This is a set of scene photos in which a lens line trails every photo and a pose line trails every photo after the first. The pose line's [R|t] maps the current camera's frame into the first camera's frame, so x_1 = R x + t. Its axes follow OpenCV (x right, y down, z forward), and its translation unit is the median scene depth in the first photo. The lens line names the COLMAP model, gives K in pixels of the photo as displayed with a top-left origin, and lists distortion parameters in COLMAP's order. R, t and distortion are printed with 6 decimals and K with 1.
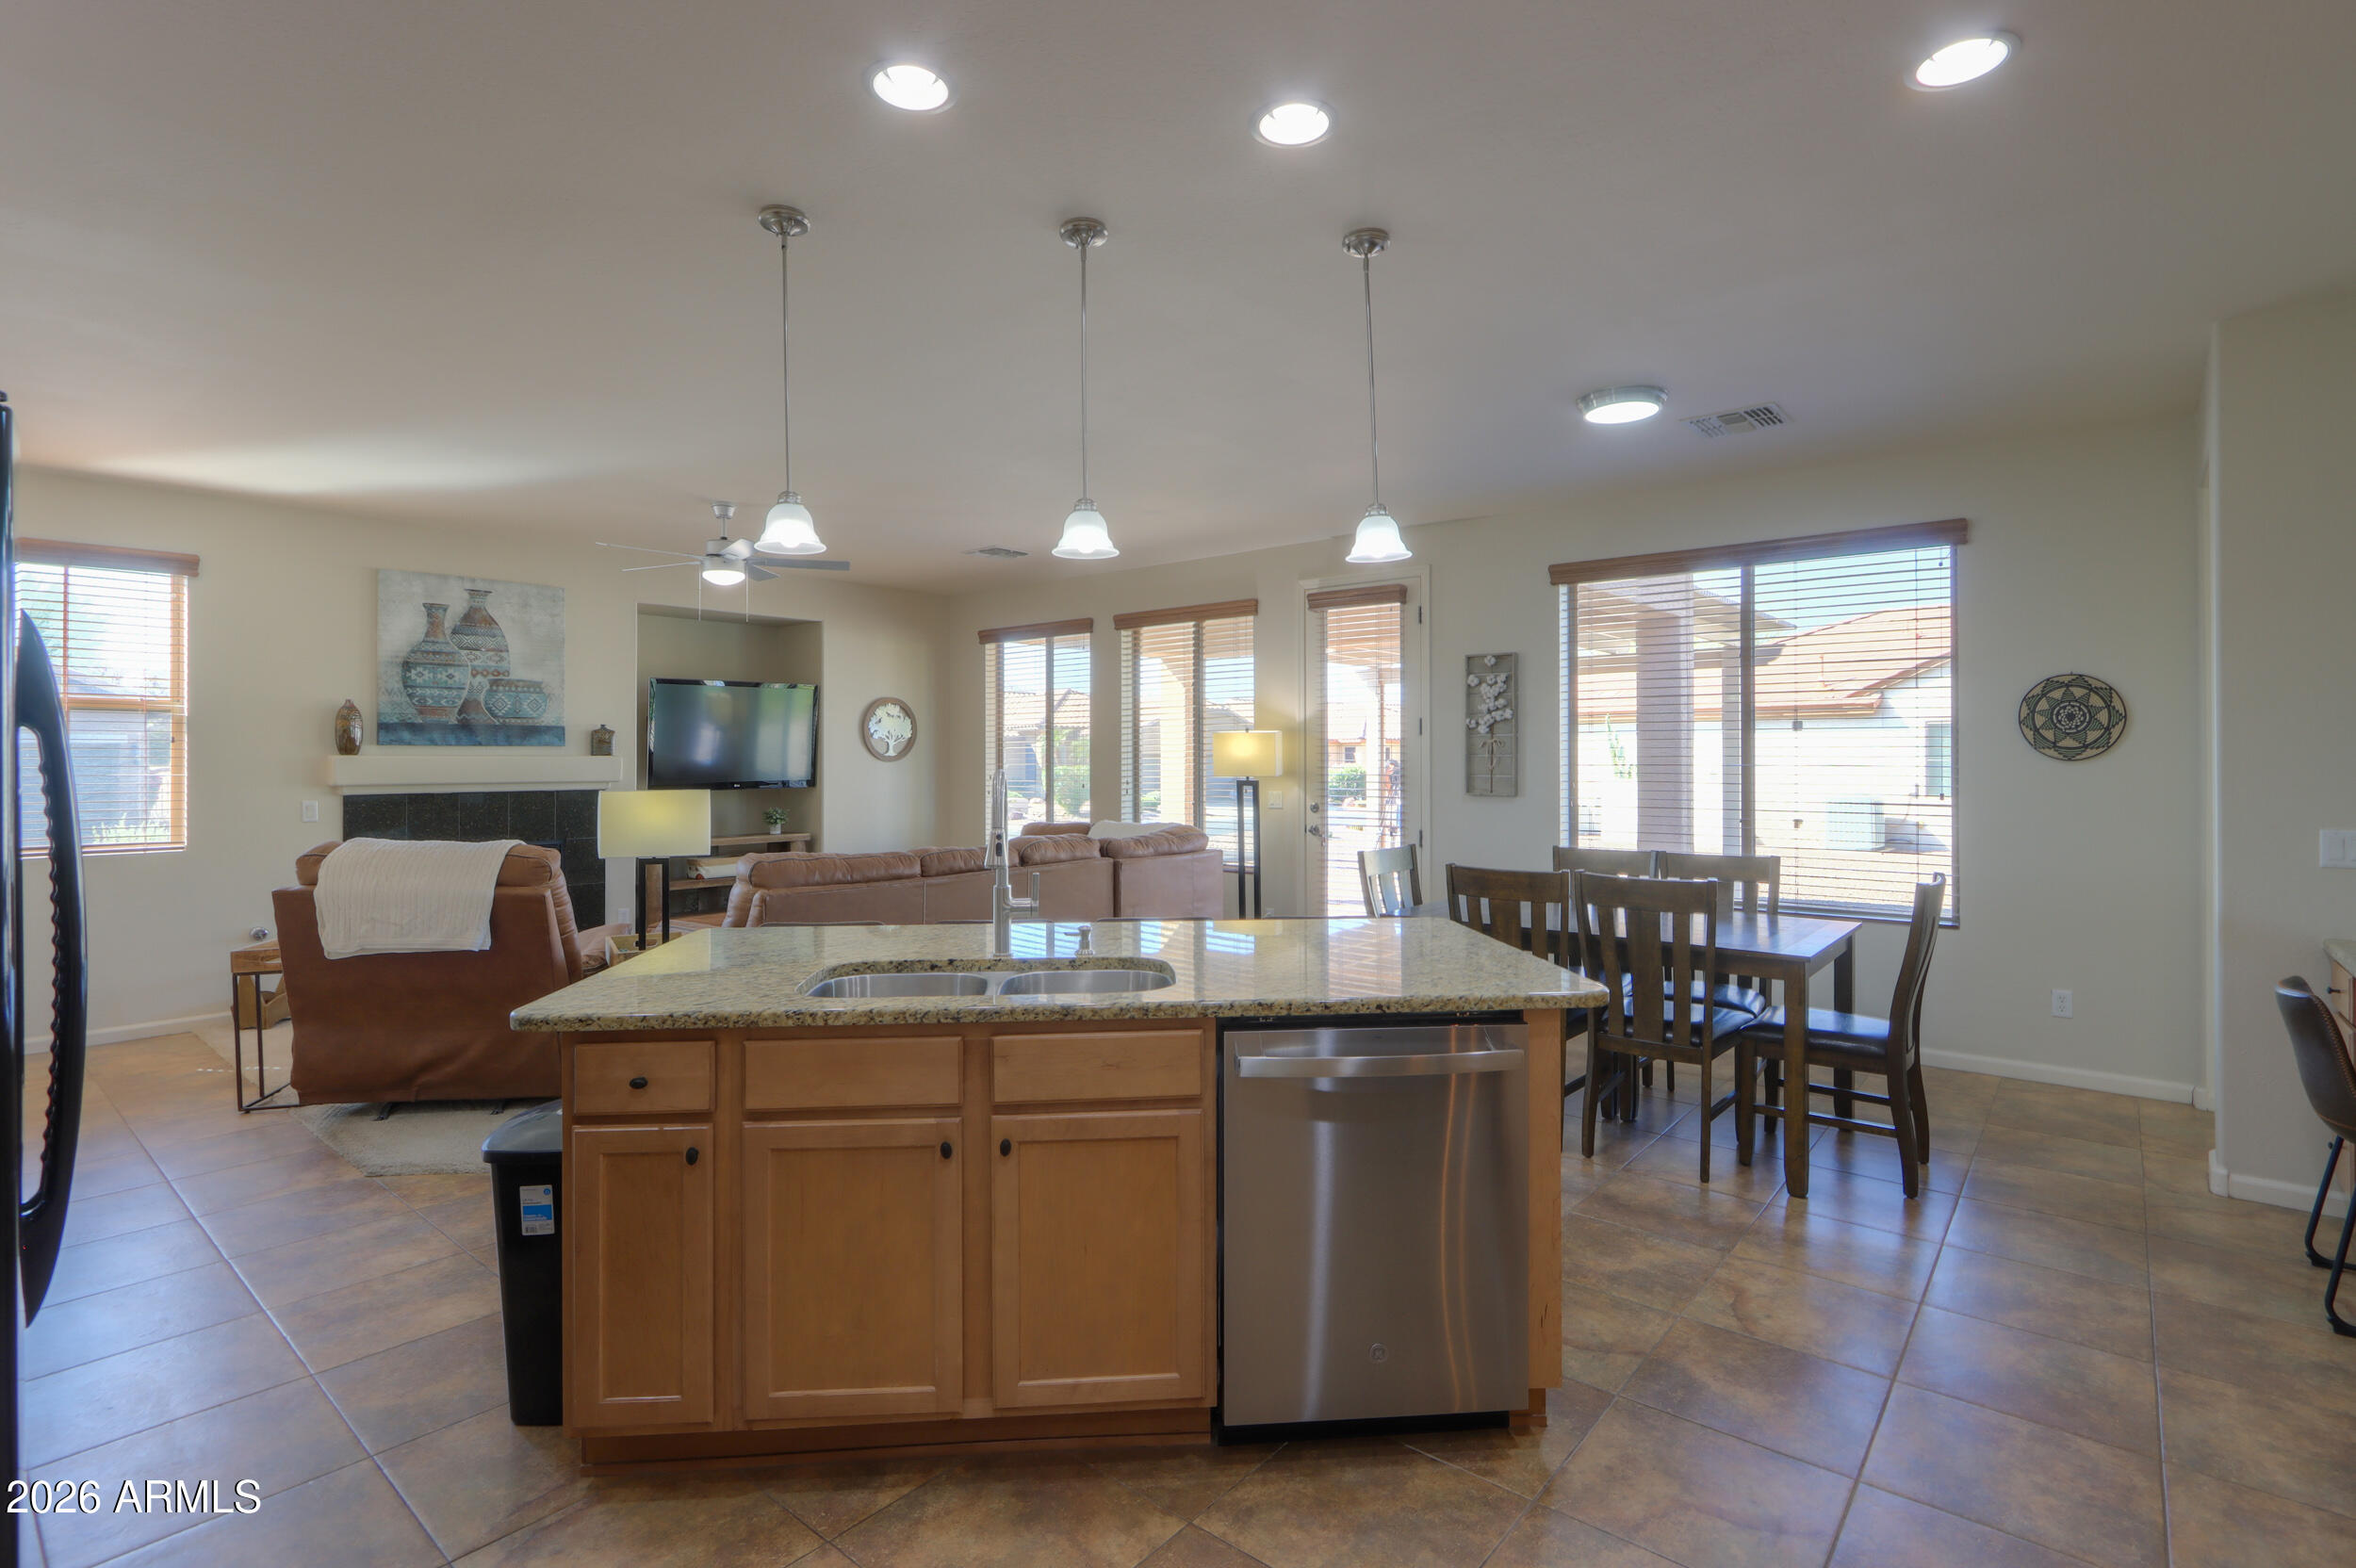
lens RADIAL K [[1104.7, 0, 1150.0], [0, 1104.7, 746.3], [0, 0, 1]] dist [-0.015884, 0.002240]
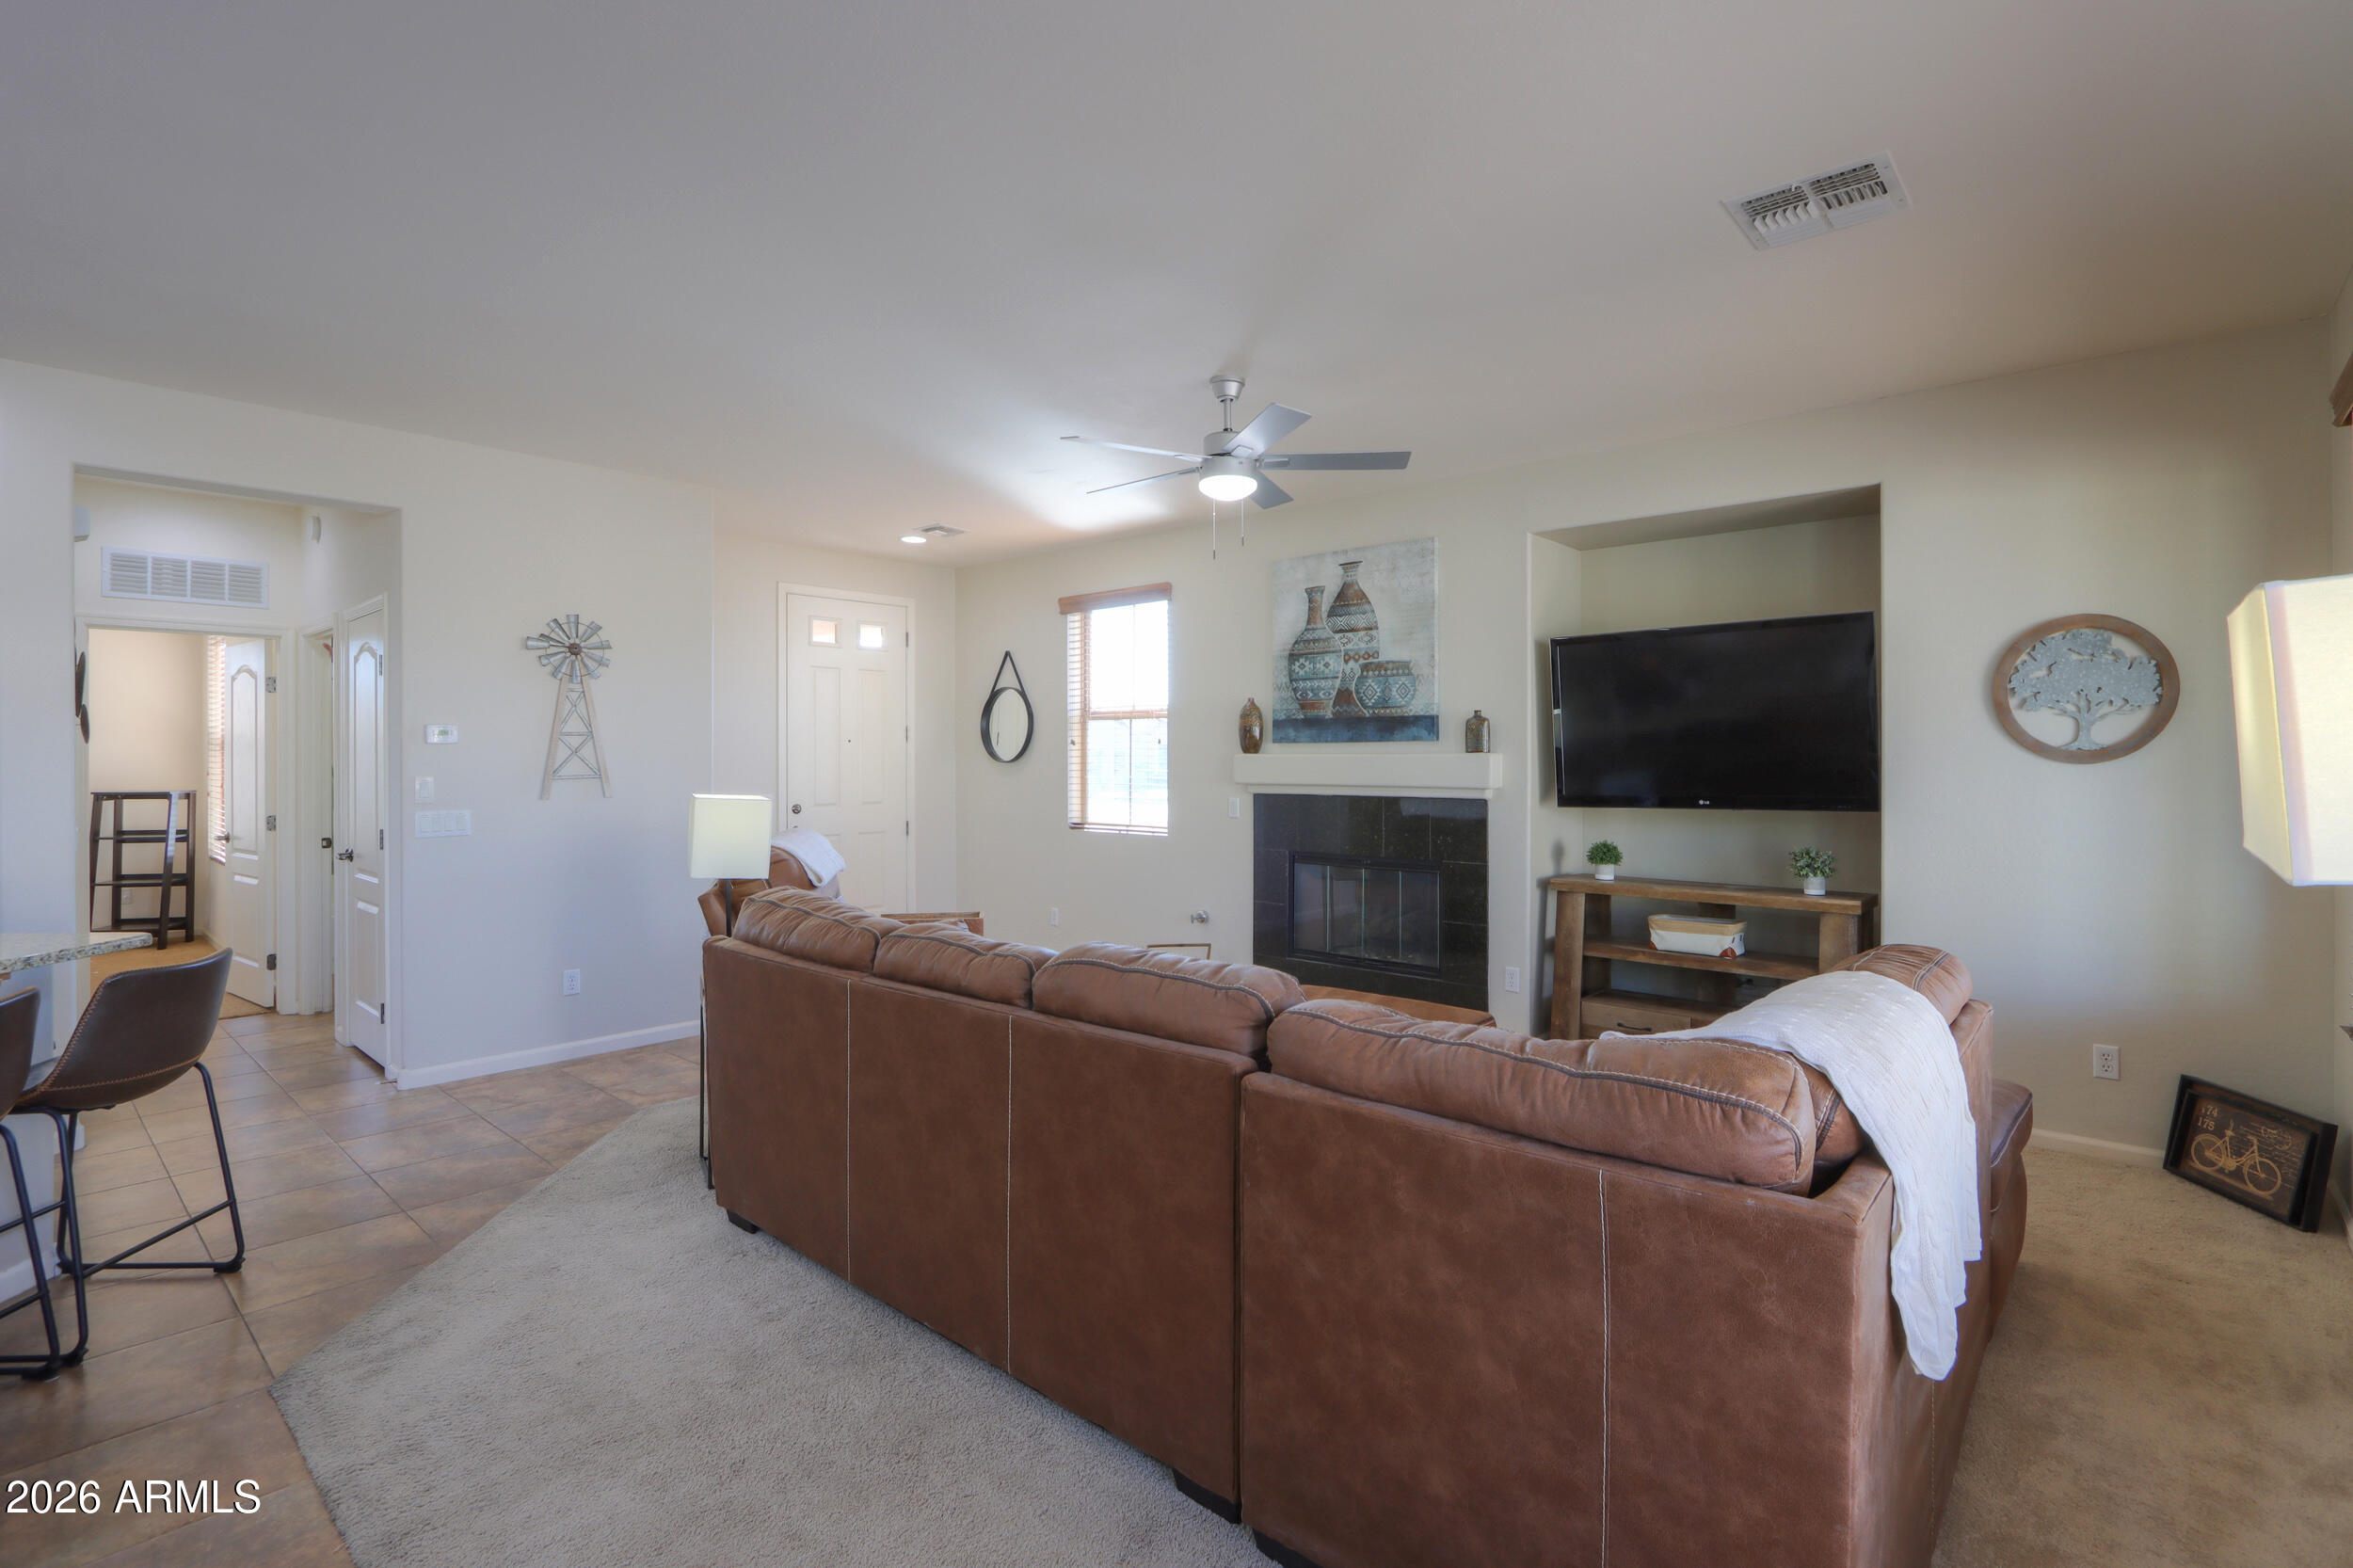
lens RADIAL K [[1103.3, 0, 1210.0], [0, 1103.3, 755.5], [0, 0, 1]] dist [-0.015884, 0.002240]
pose [[0.004402, 0.000912, -0.999990, 0.262582], [0.011291, 0.999936, 0.000962, 0.007980], [0.999927, -0.011295, 0.004391, 0.910988]]
